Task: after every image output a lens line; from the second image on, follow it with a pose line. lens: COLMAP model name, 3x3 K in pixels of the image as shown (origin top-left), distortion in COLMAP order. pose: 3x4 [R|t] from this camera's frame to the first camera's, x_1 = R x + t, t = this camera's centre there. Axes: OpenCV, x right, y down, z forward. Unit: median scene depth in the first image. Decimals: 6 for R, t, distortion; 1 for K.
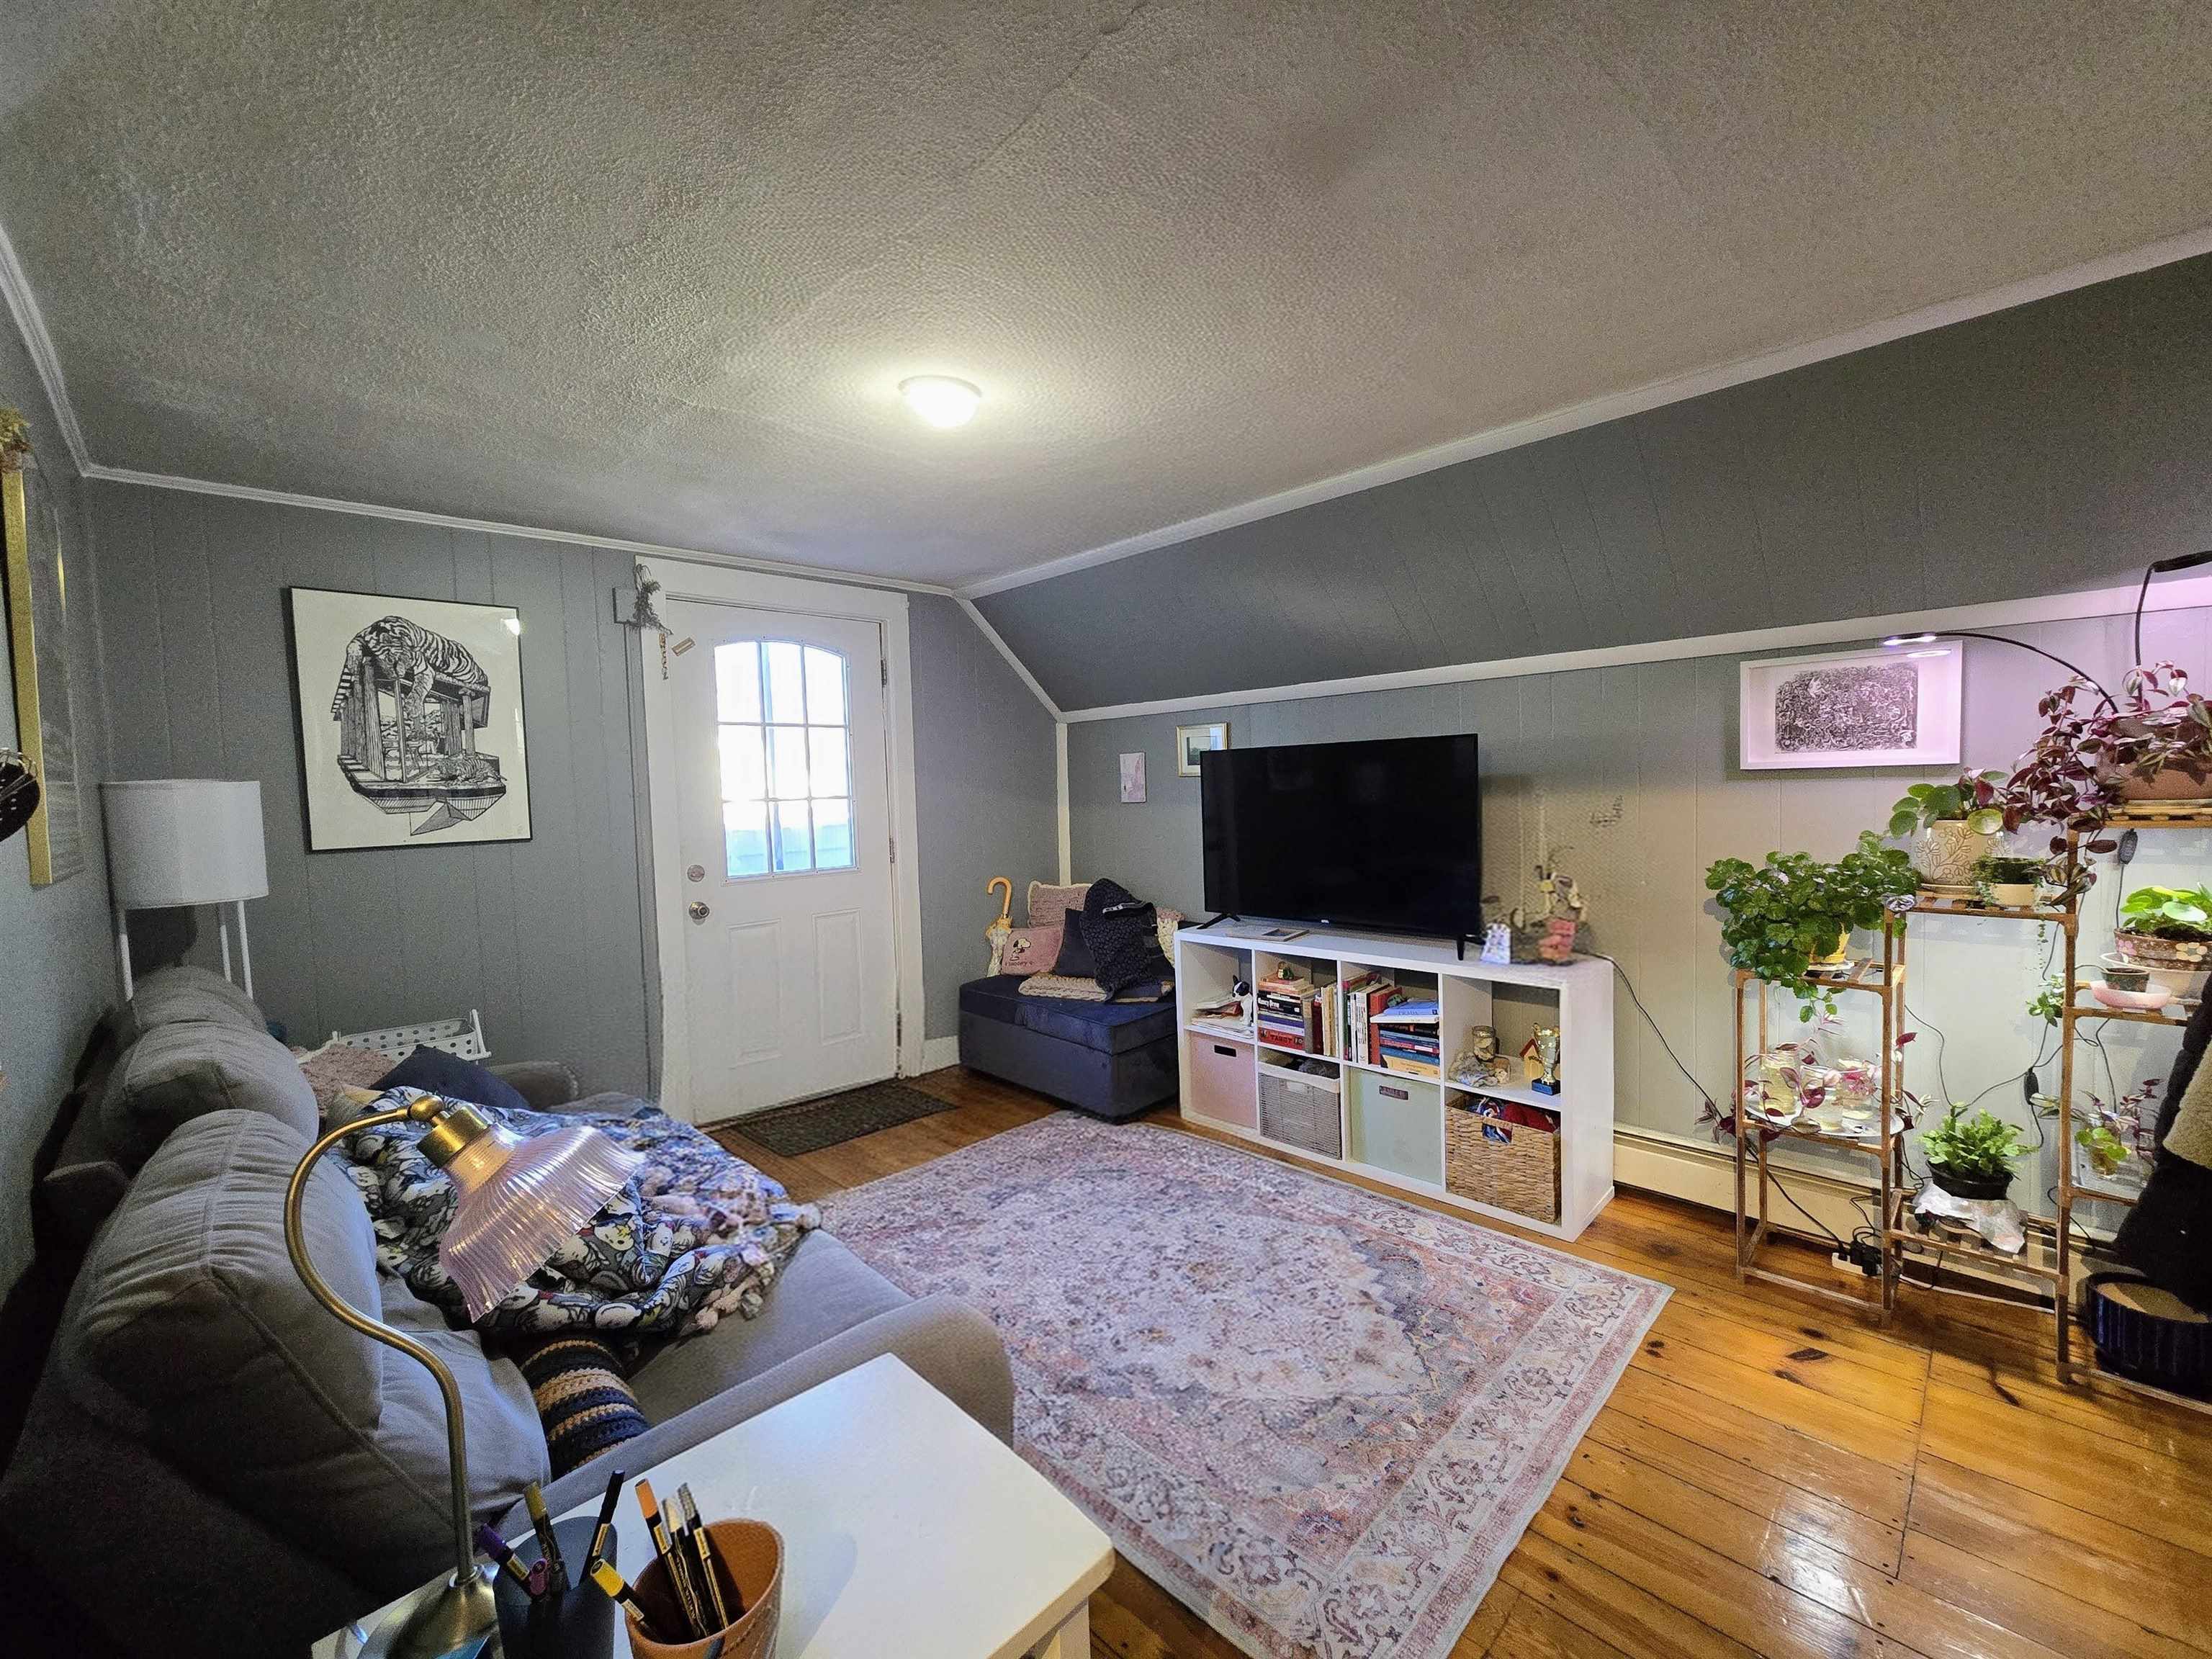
lens RADIAL K [[893.4, 0, 1110.0], [0, 893.4, 831.7], [0, 0, 1]] dist [0.000009, -0.000015]
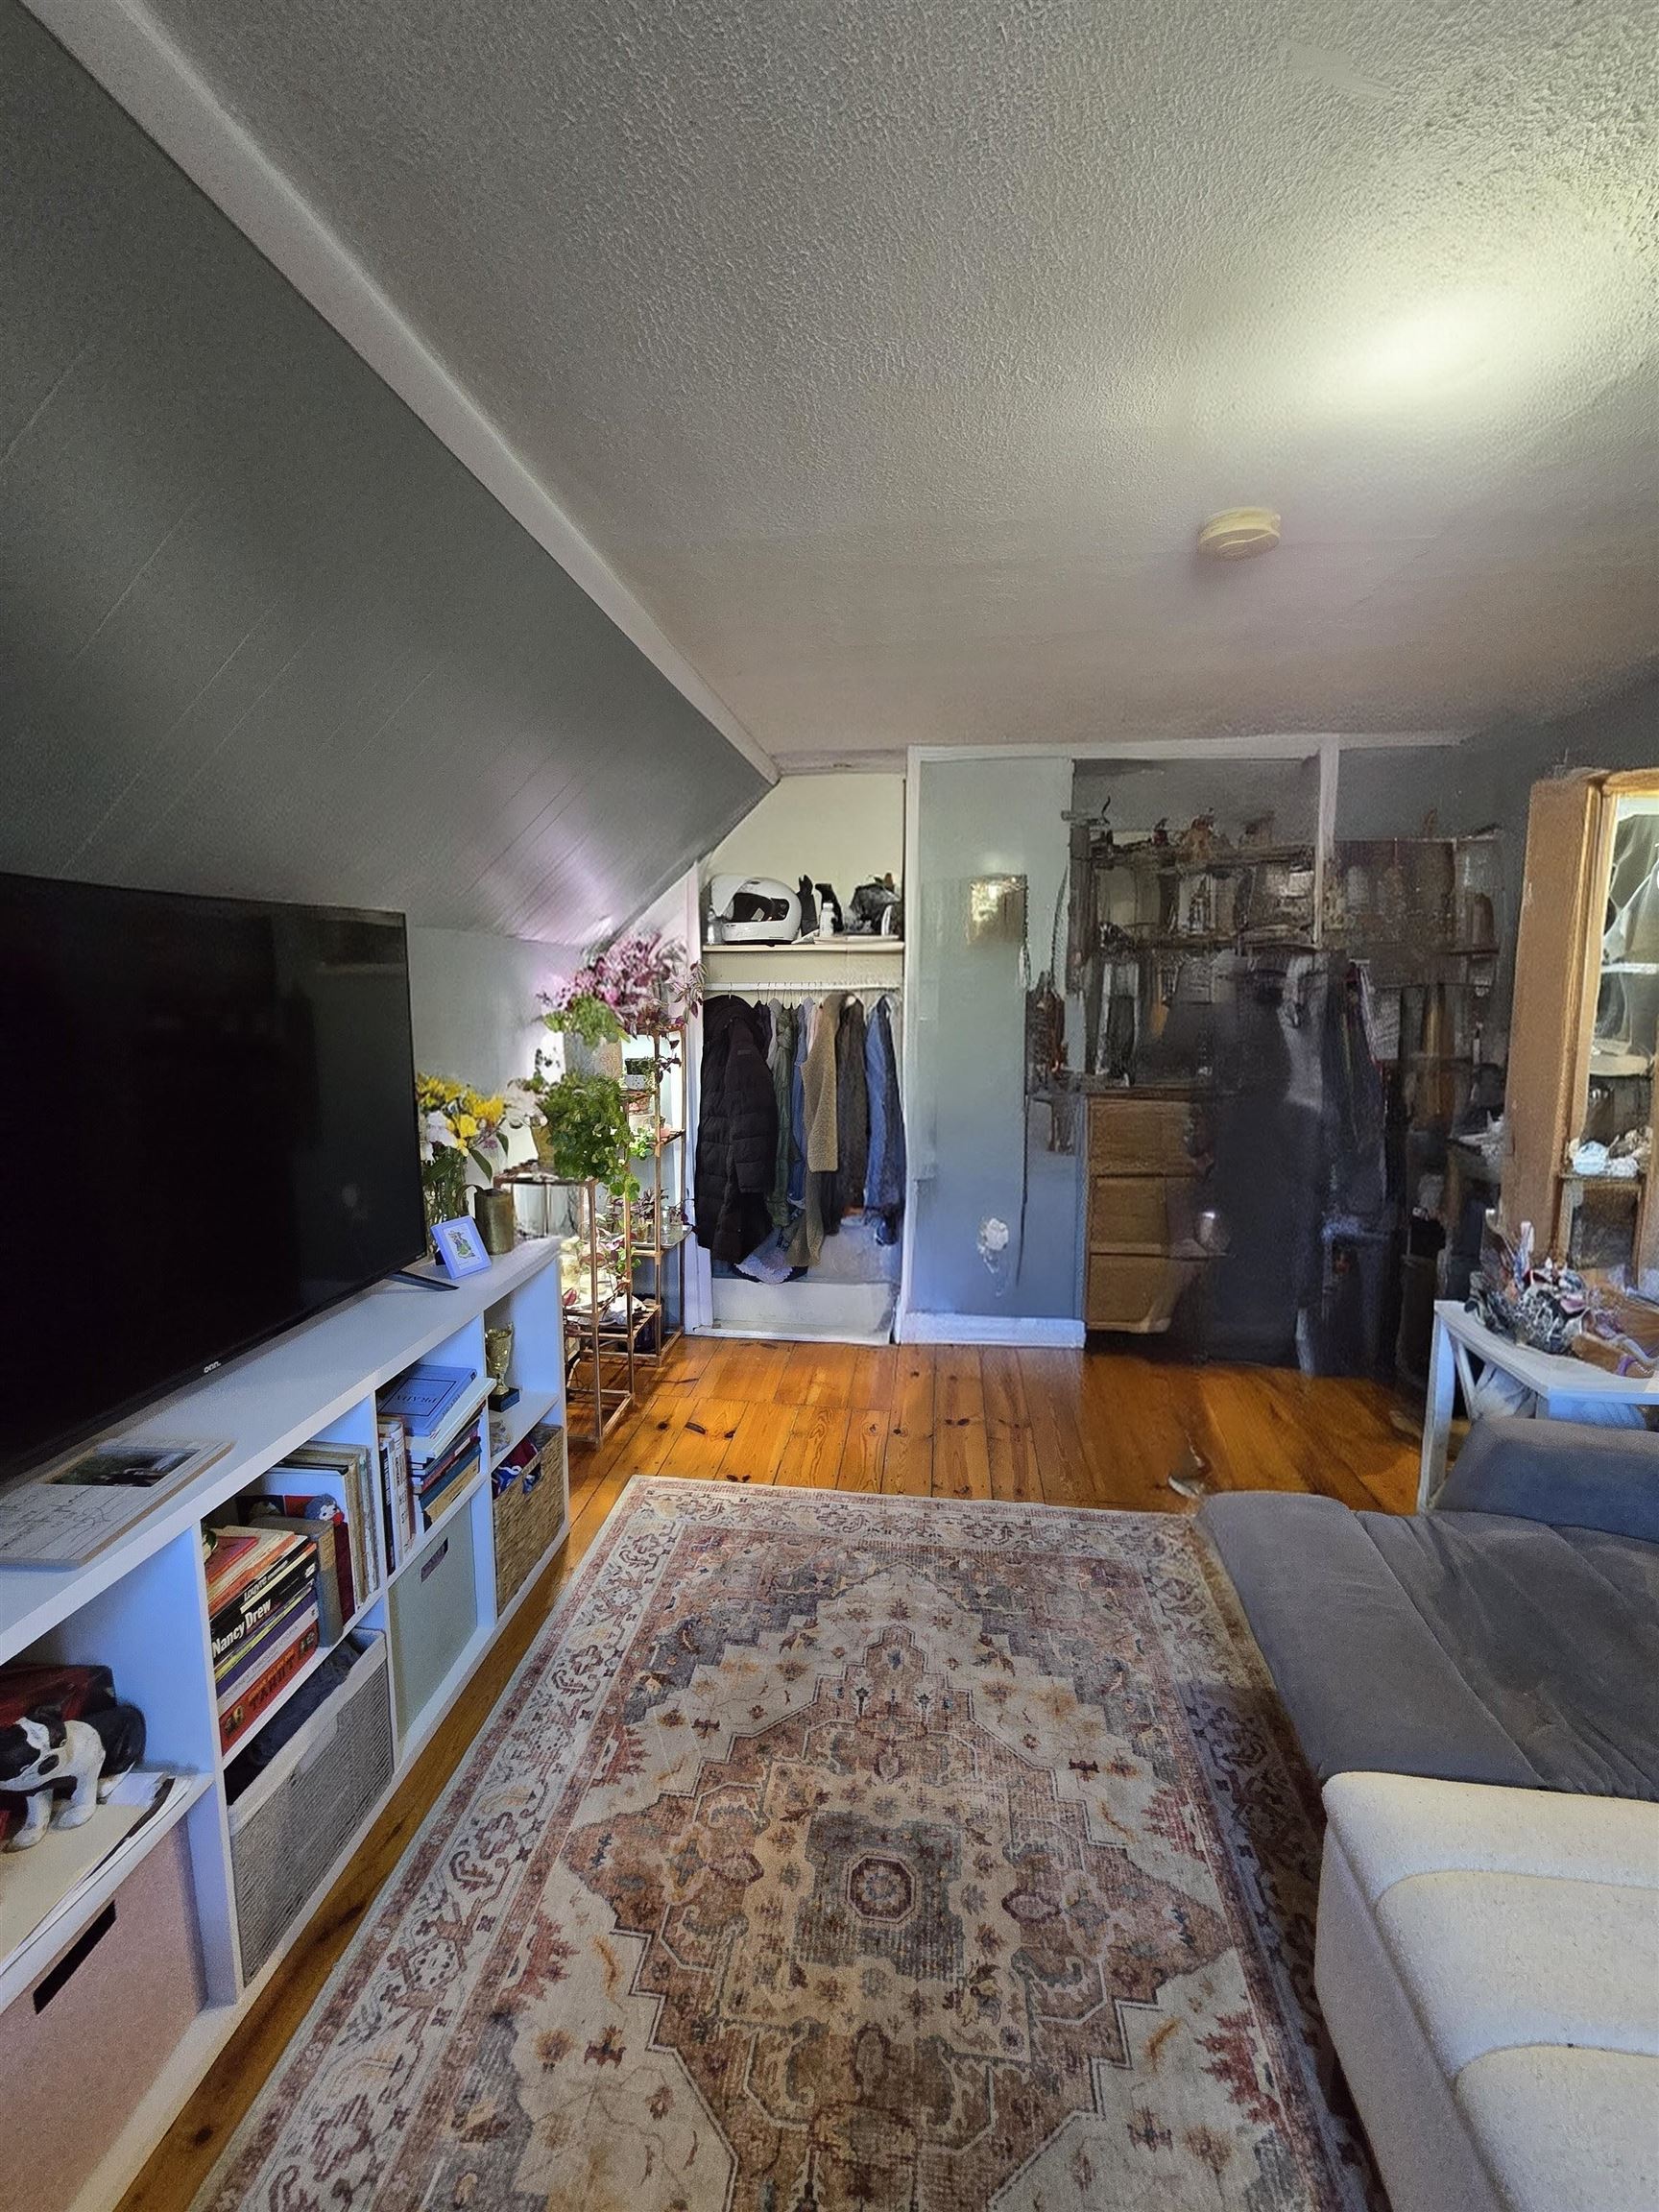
lens RADIAL K [[893.4, 0, 832.2], [0, 893.4, 1101.8], [0, 0, 1]] dist [0.000009, -0.000015]
pose [[-0.623883, -0.064690, 0.778836, -0.376095], [0.063479, 0.989081, 0.133002, -0.078555], [-0.778936, 0.132417, -0.612964, 1.568529]]
